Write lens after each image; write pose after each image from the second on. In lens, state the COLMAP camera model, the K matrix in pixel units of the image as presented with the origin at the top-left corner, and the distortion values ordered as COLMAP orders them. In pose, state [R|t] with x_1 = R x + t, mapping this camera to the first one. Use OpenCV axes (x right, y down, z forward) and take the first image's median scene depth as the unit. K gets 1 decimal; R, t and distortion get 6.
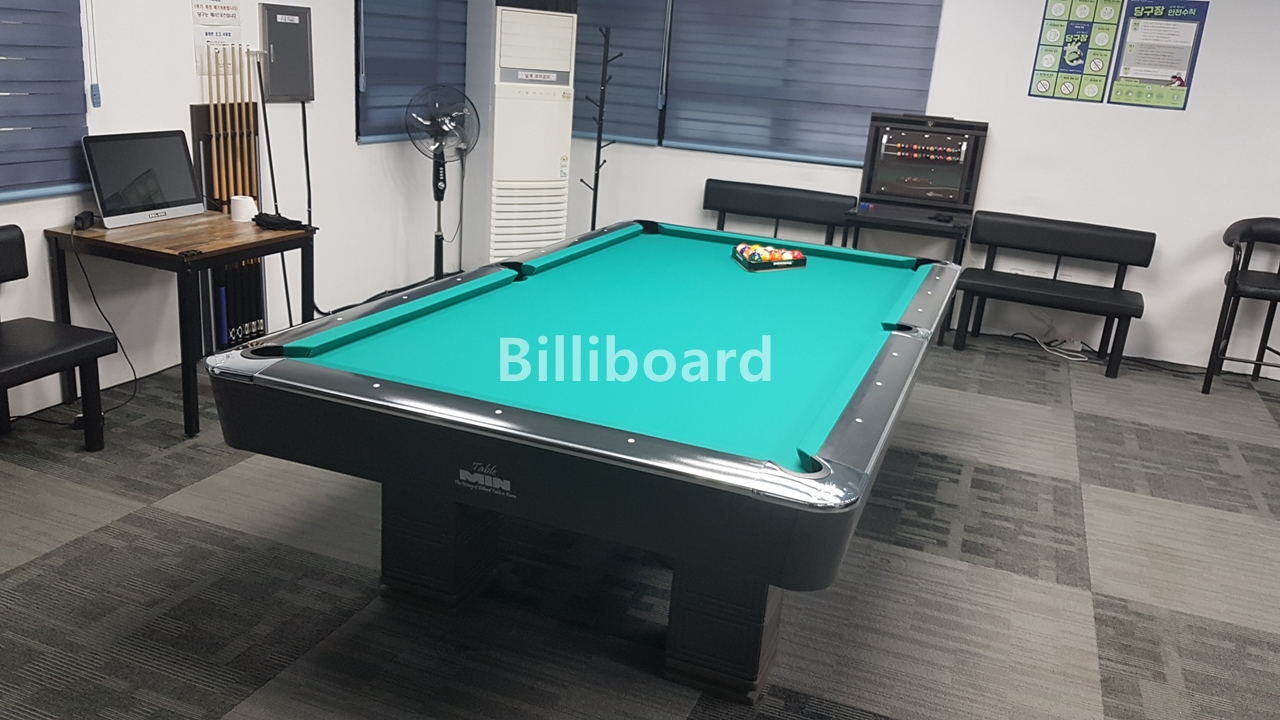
lens RADIAL K [[993.8, 0, 620.9], [0, 993.8, 360.0], [0, 0, 1]] dist [0.001156, -0.002163]
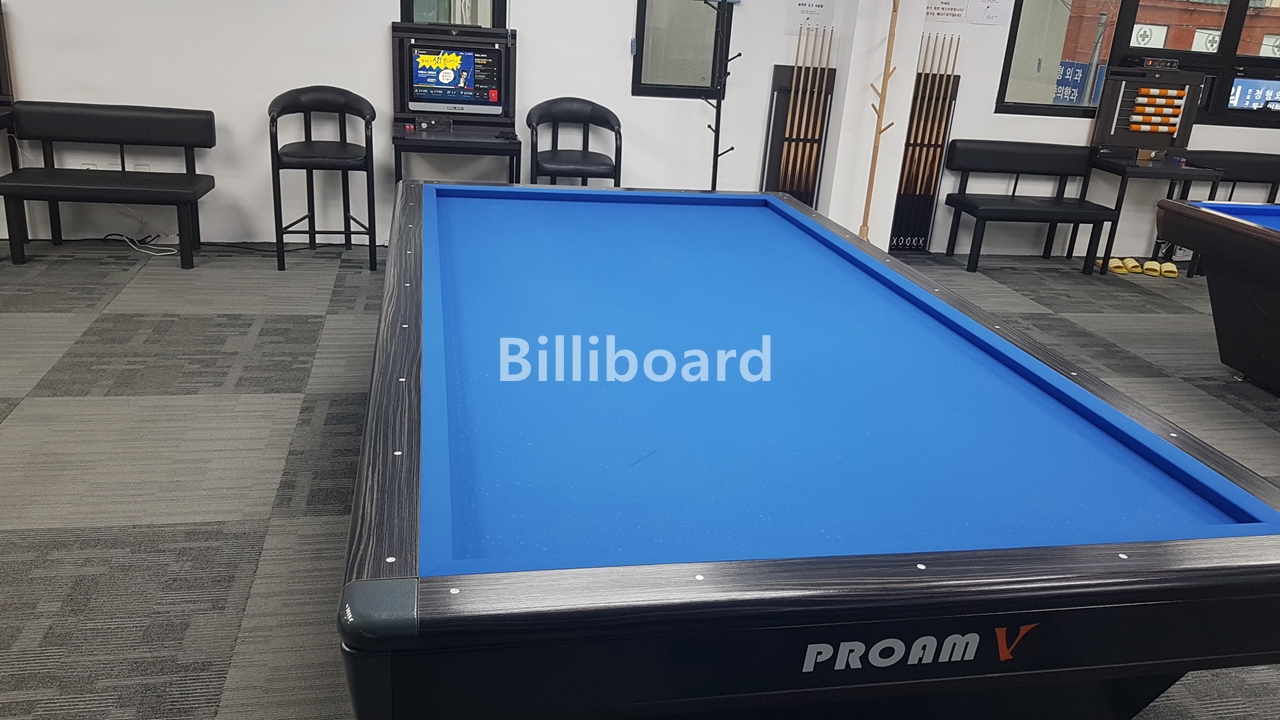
lens RADIAL K [[993.8, 0, 620.9], [0, 993.8, 360.0], [0, 0, 1]] dist [0.001156, -0.002163]
pose [[0.836969, -0.203400, 0.508046, 0.374120], [0.154102, 0.978394, 0.137835, 0.039822], [-0.525105, -0.037073, 0.850230, -0.033151]]
